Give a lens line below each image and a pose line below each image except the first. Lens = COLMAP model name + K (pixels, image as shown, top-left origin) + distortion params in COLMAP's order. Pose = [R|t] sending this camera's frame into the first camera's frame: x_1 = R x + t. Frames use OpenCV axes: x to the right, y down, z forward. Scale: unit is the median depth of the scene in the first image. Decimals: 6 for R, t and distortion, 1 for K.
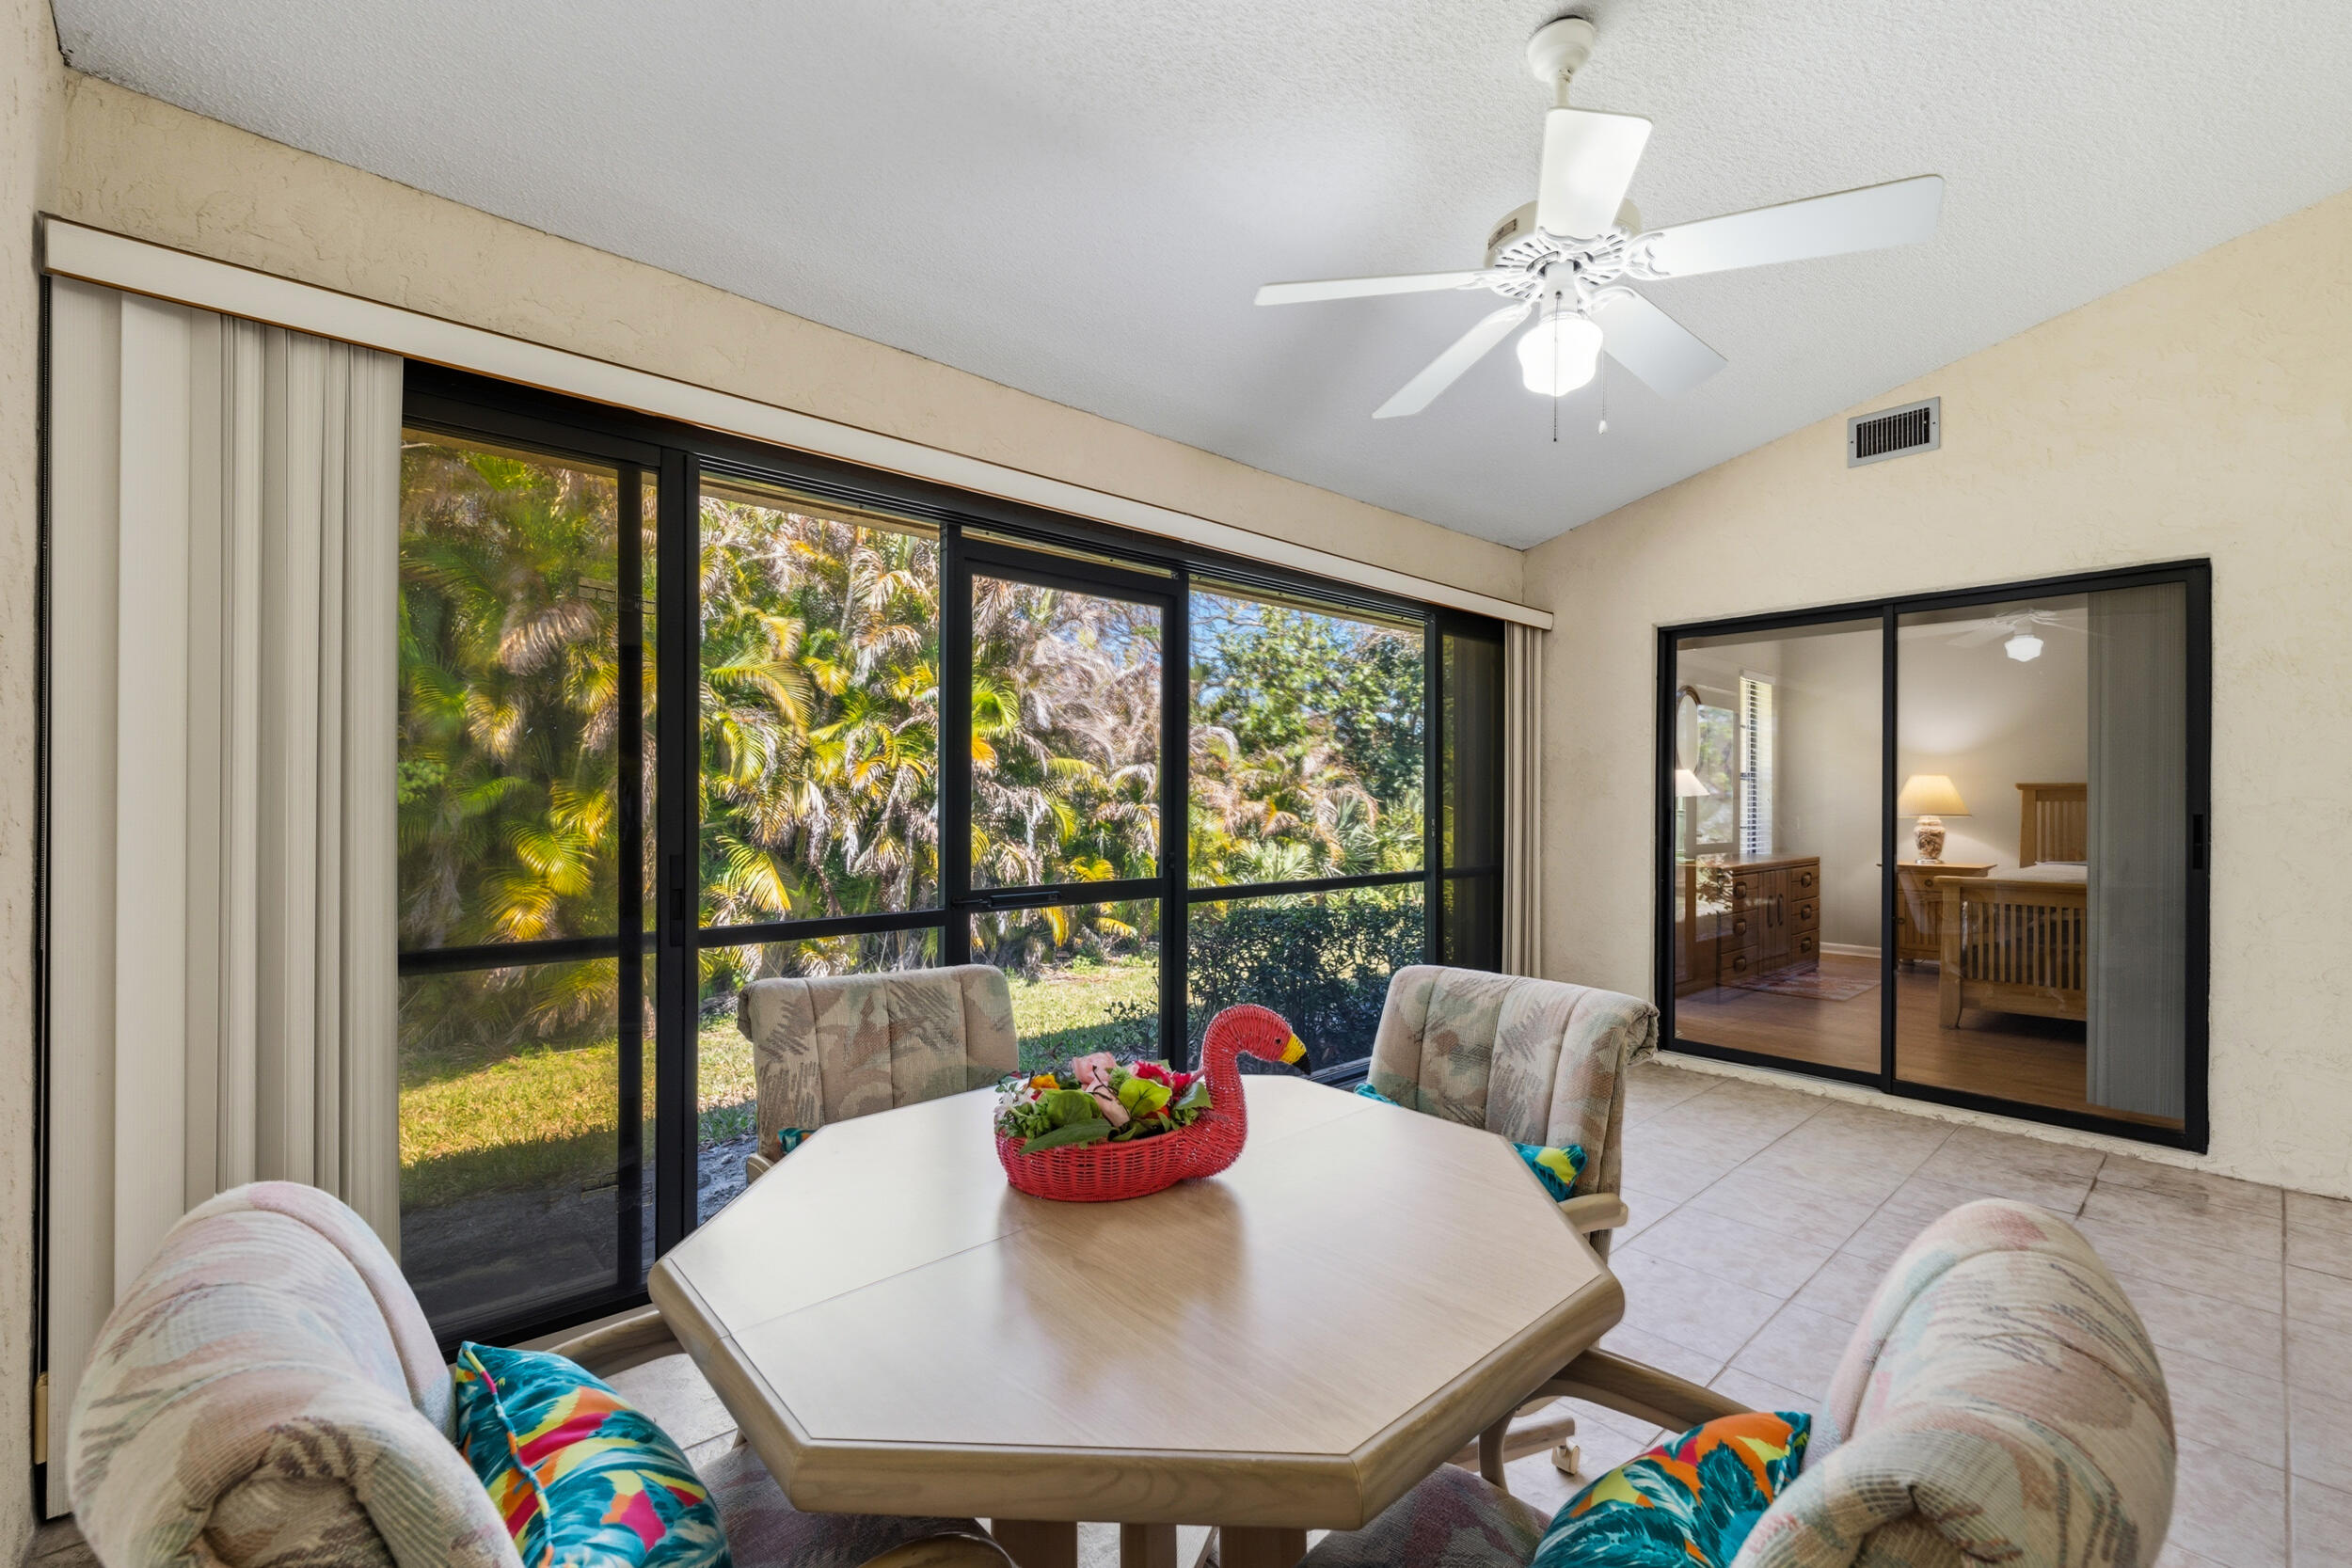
lens RADIAL K [[968.5, 0, 1179.0], [0, 968.5, 805.1], [0, 0, 1]] dist [0.000873, -0.000090]
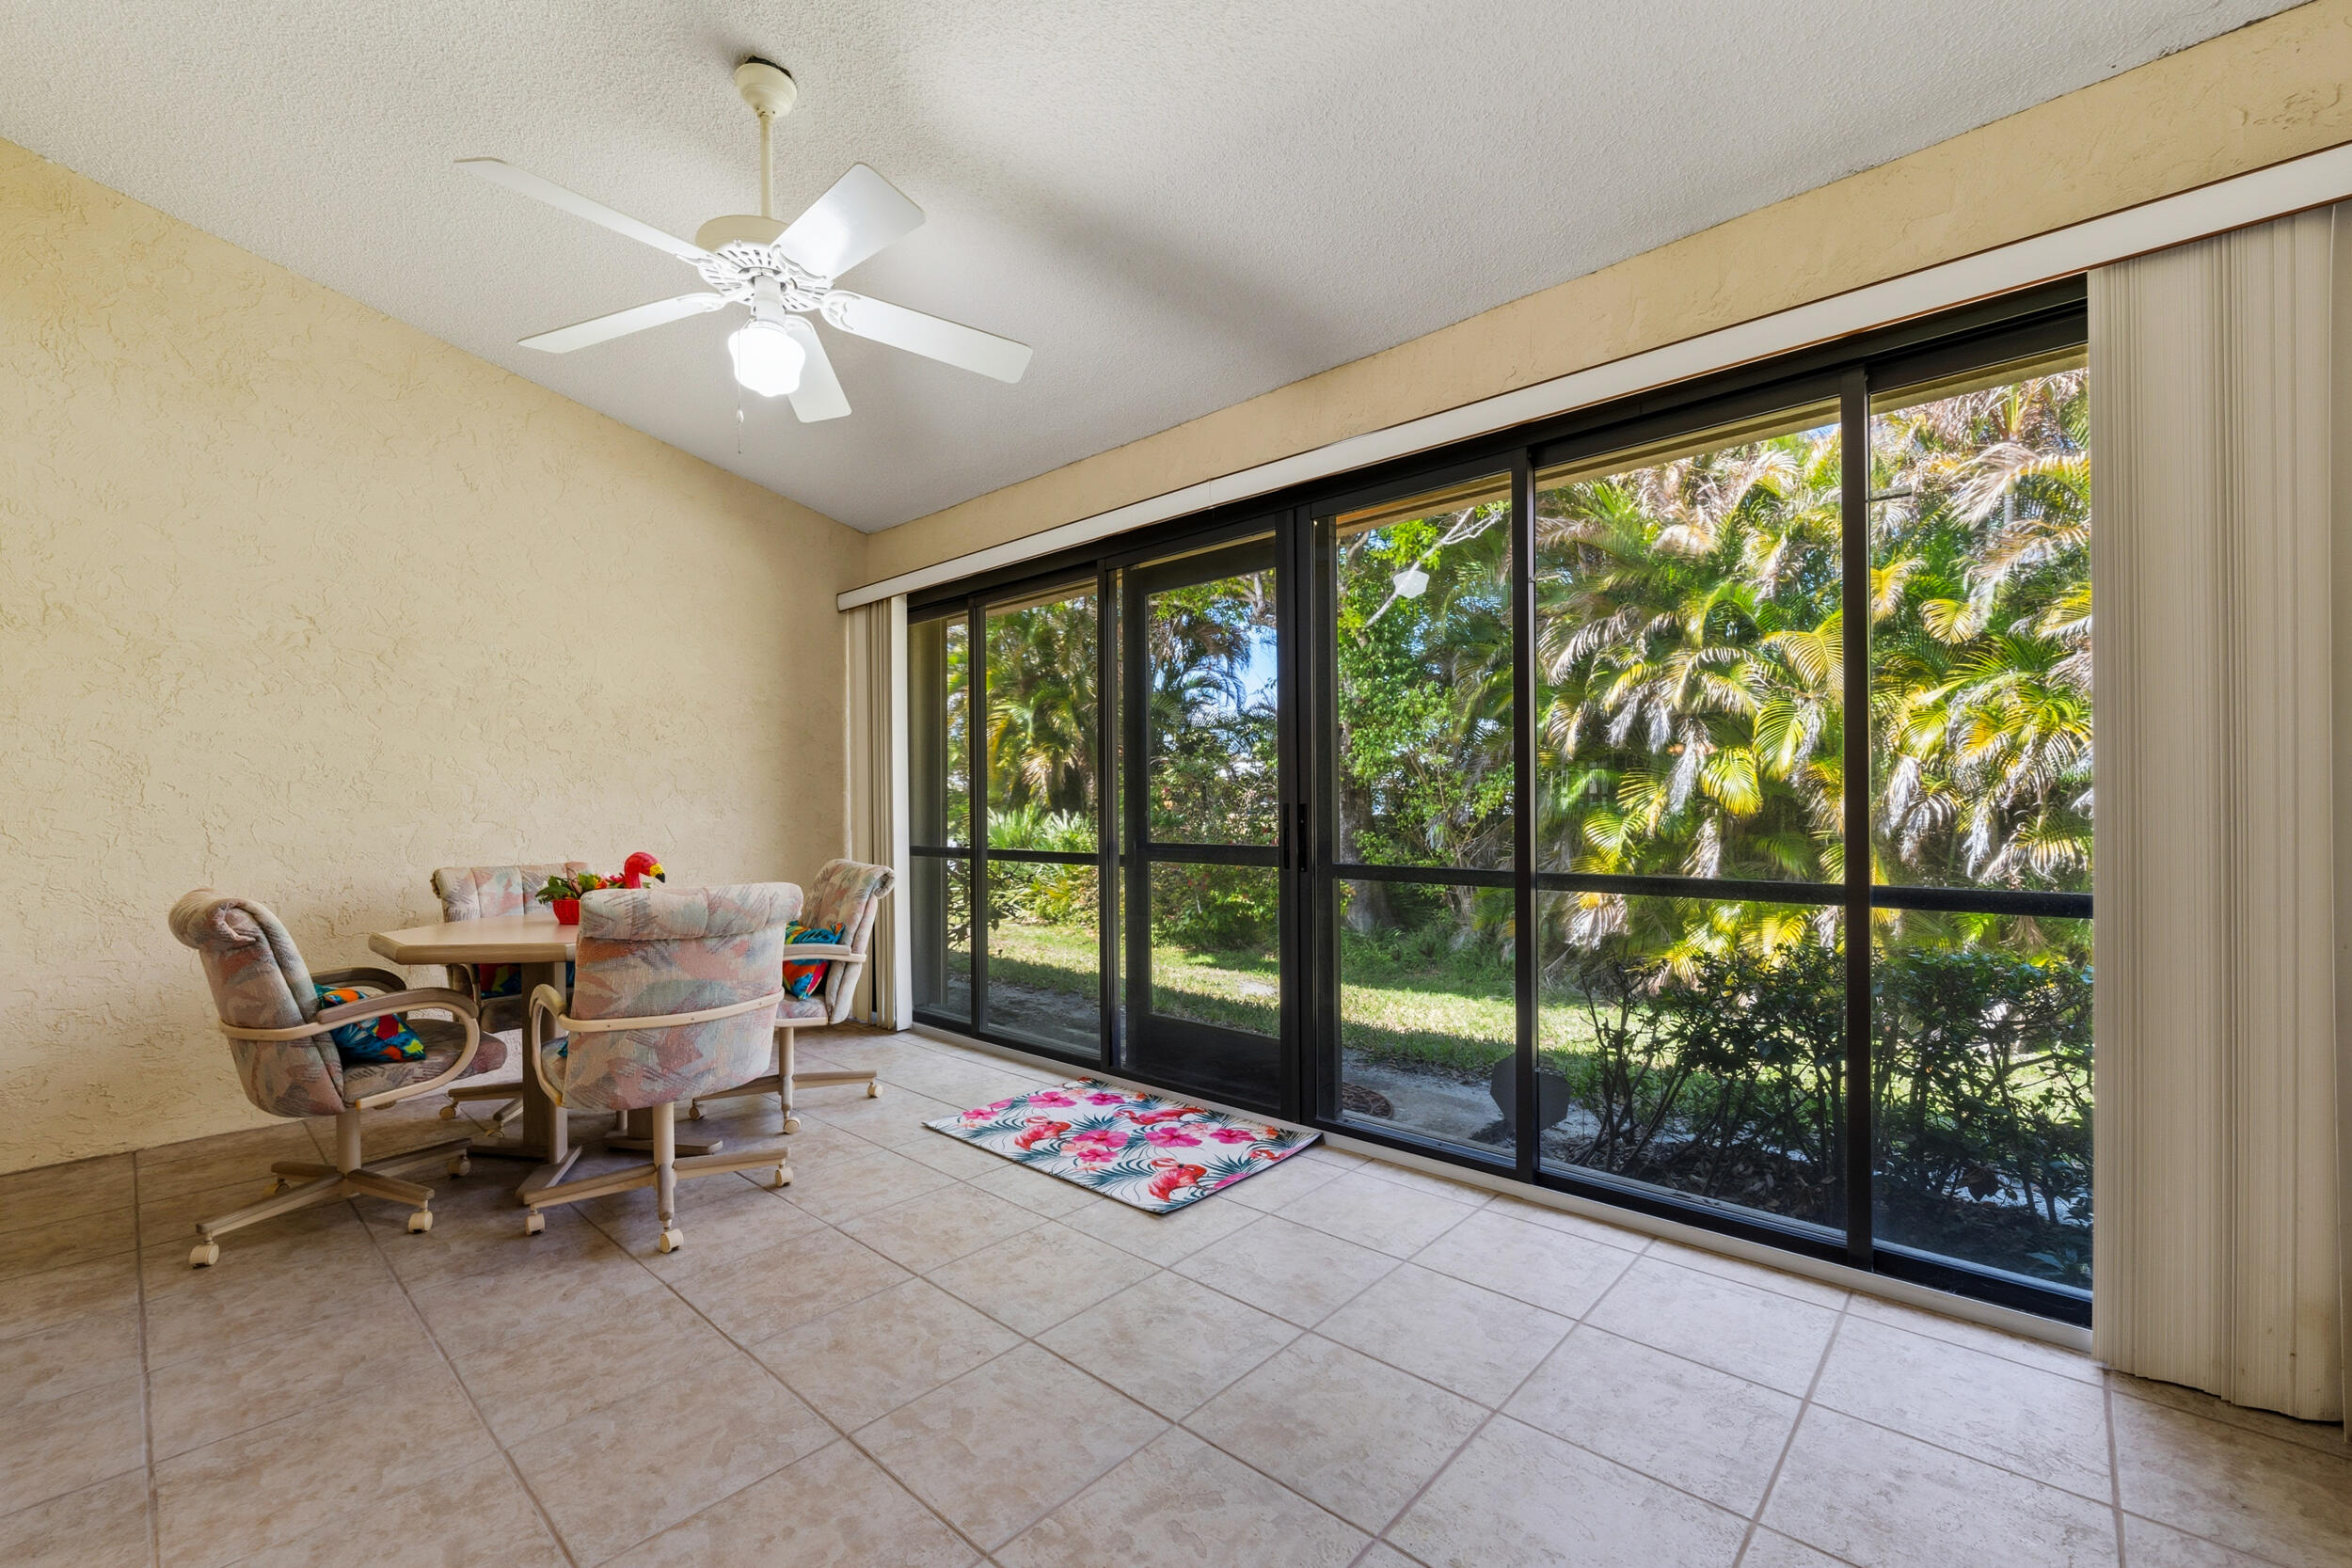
lens RADIAL K [[968.5, 0, 1179.0], [0, 968.5, 805.1], [0, 0, 1]] dist [0.000873, -0.000090]
pose [[0.108756, -0.004040, -0.994060, 1.251810], [0.000598, 0.999992, -0.003998, 0.050909], [0.994068, -0.000160, 0.108758, 1.070282]]
